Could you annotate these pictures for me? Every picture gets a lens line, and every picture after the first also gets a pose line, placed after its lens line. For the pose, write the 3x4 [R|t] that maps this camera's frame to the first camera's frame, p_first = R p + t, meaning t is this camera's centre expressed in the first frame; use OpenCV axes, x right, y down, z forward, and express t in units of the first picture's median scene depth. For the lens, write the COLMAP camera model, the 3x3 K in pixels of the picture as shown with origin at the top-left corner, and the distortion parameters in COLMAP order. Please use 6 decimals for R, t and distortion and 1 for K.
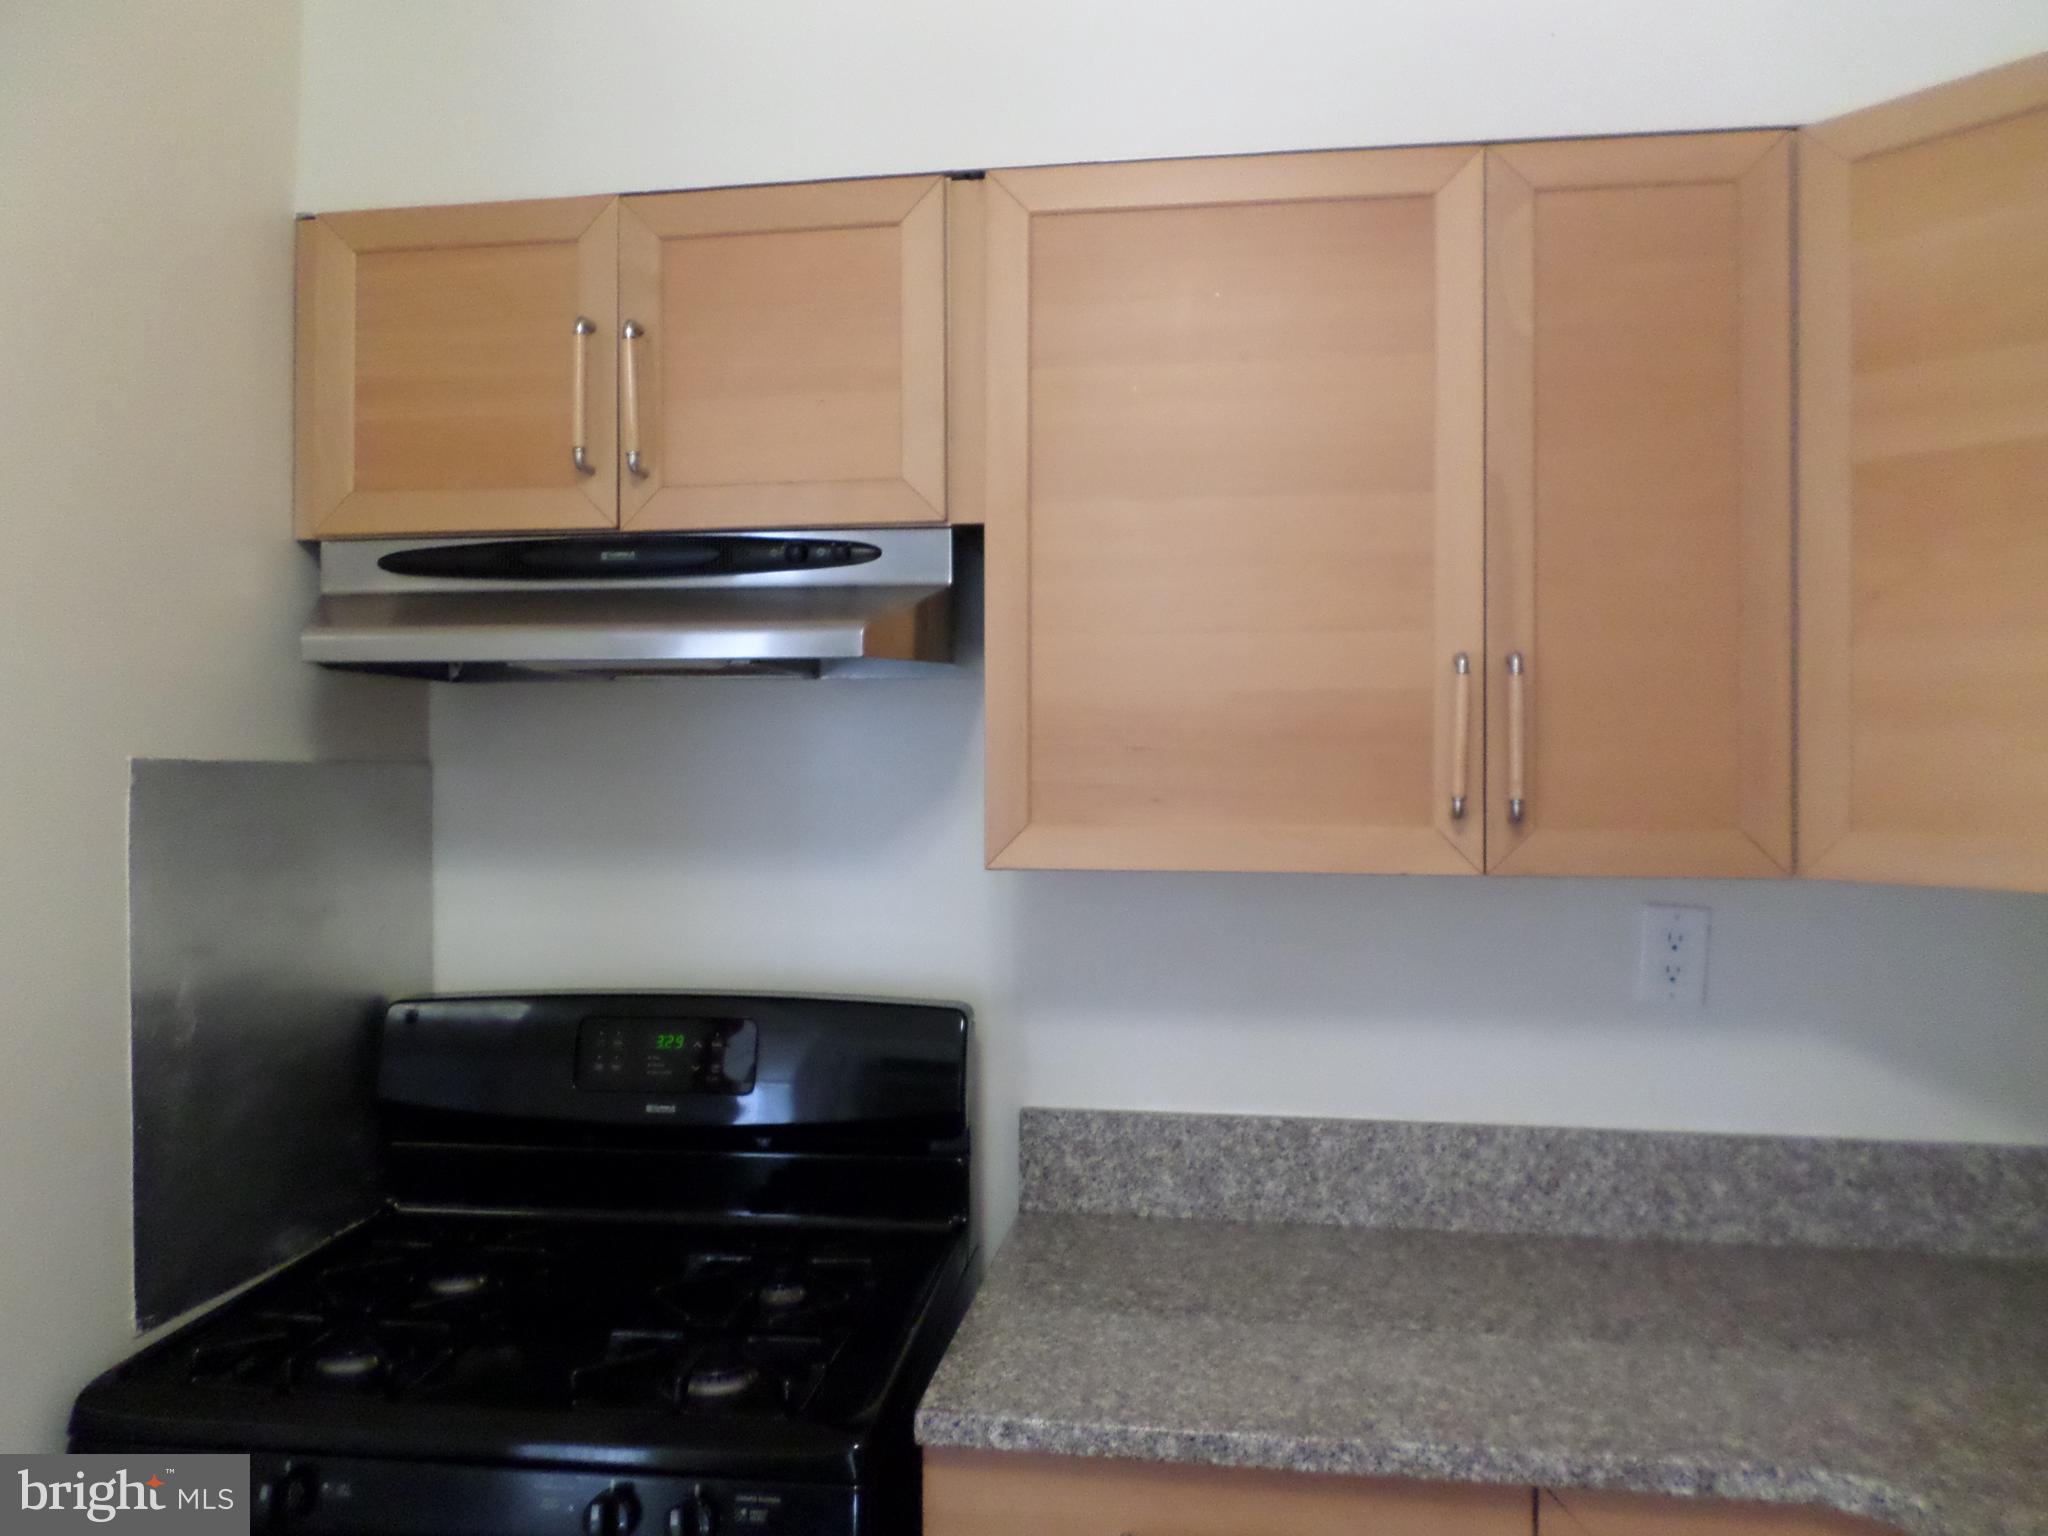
lens RADIAL K [[1587.9, 0, 1087.7], [0, 1587.9, 704.5], [0, 0, 1]] dist [-0.015393, -0.007270]
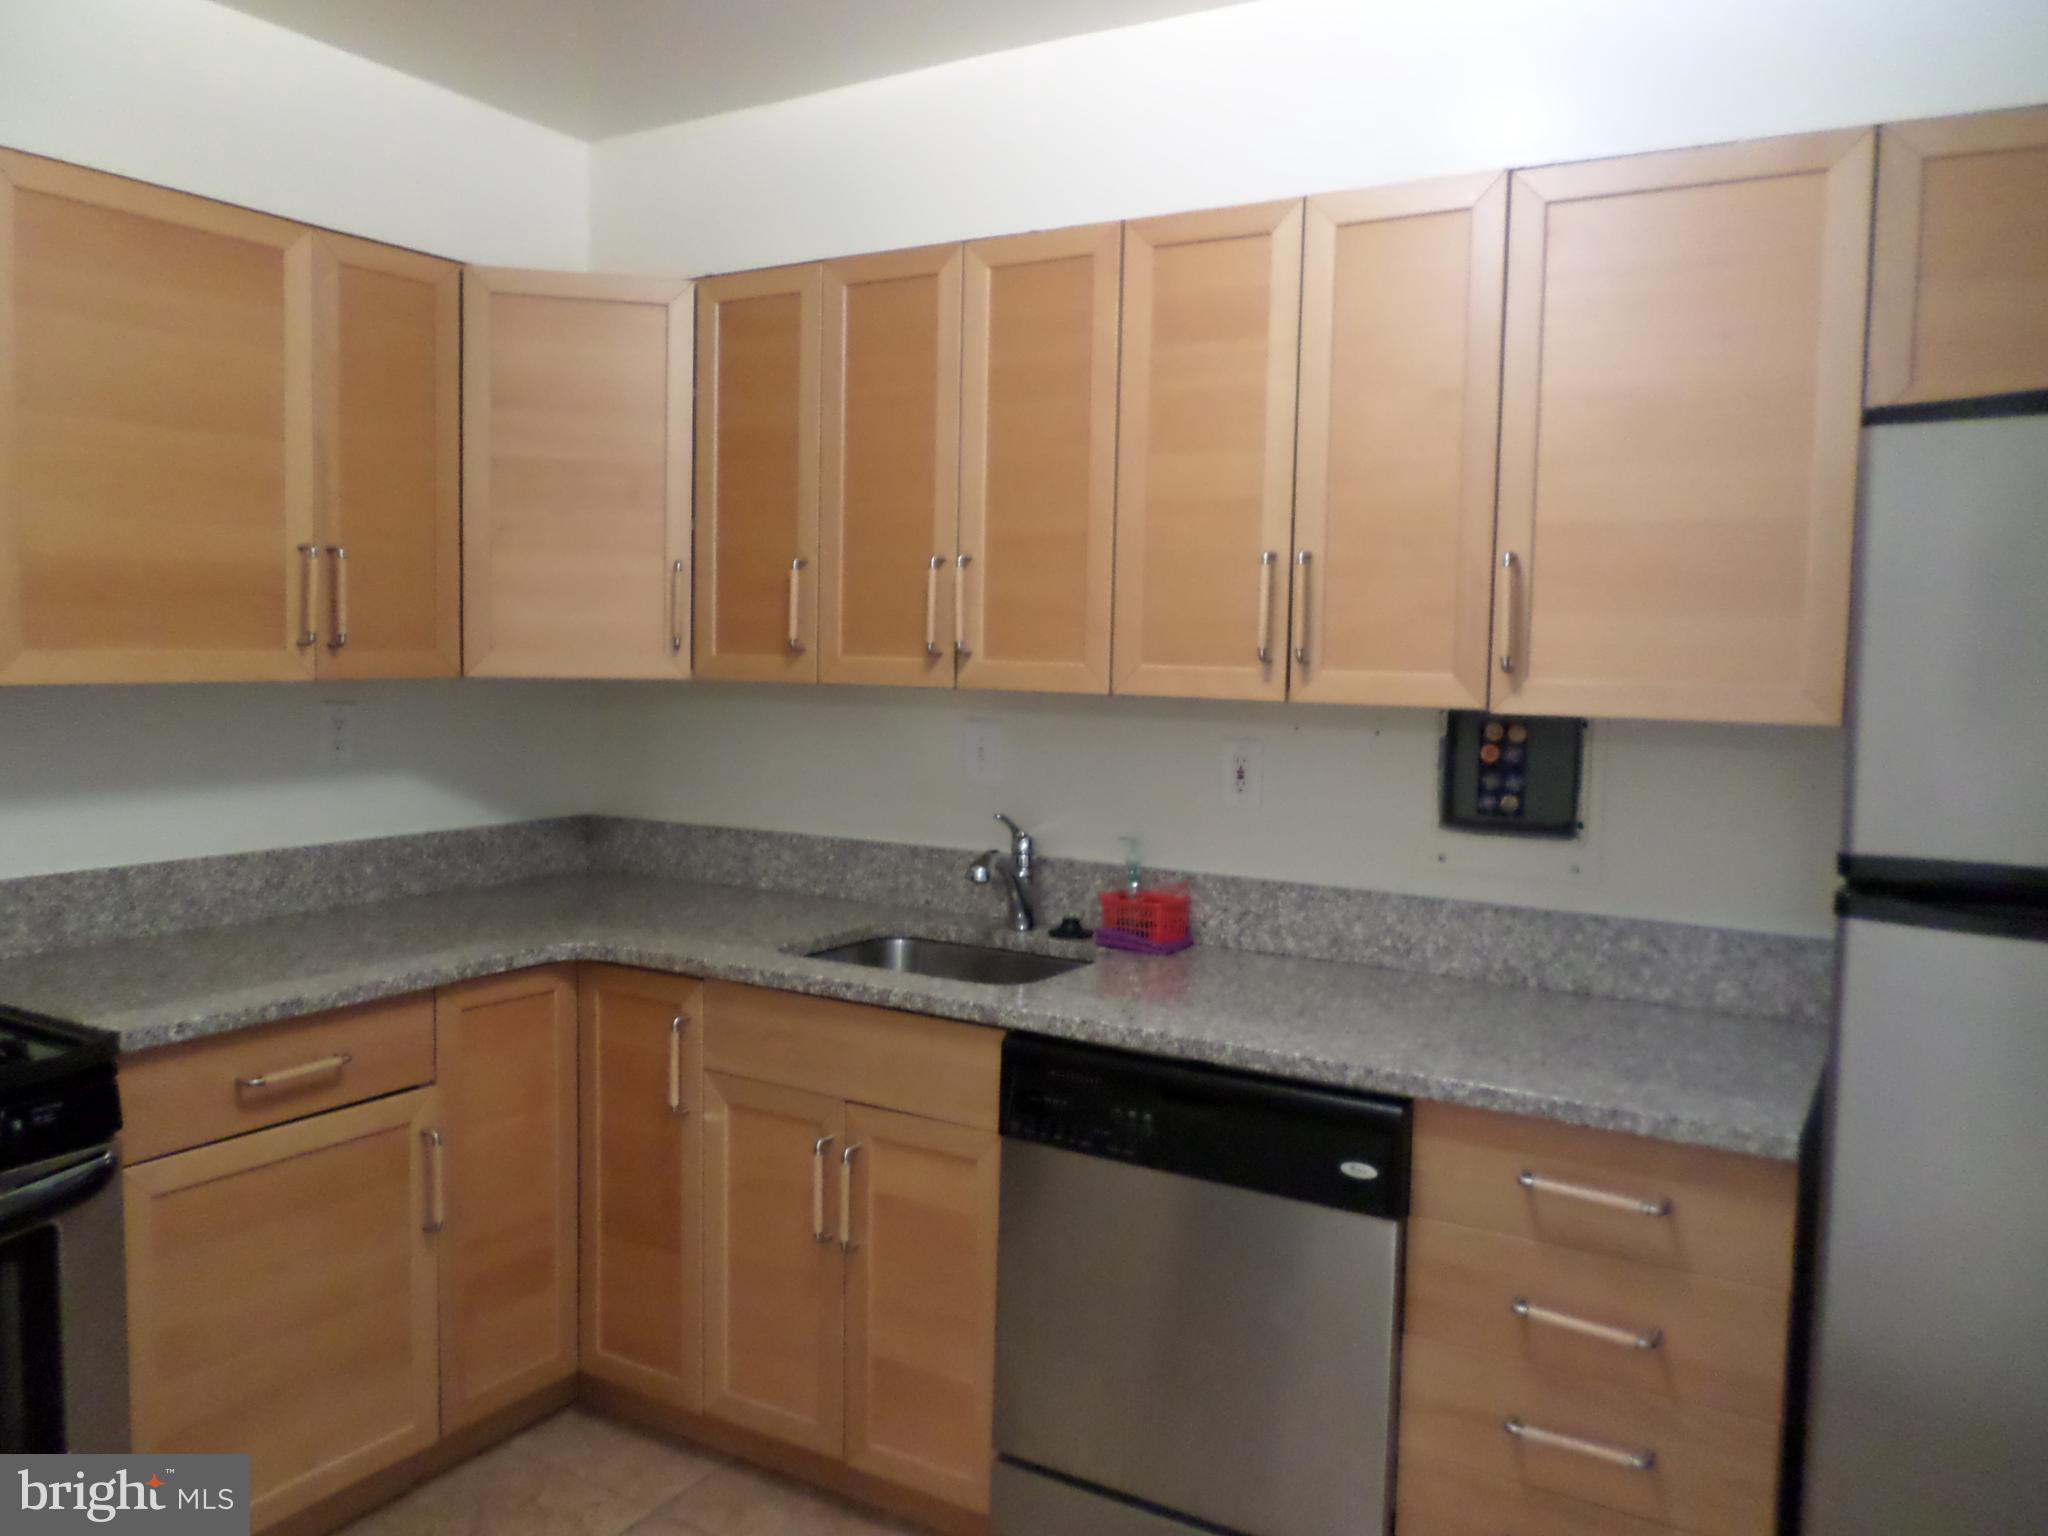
lens RADIAL K [[1587.9, 0, 1020.0], [0, 1587.9, 765.0], [0, 0, 1]] dist [-0.015393, -0.007270]
pose [[0.360977, -0.063755, 0.930393, -0.911127], [-0.031825, 0.996237, 0.080615, 0.034658], [-0.932031, -0.058710, 0.357590, -0.247201]]
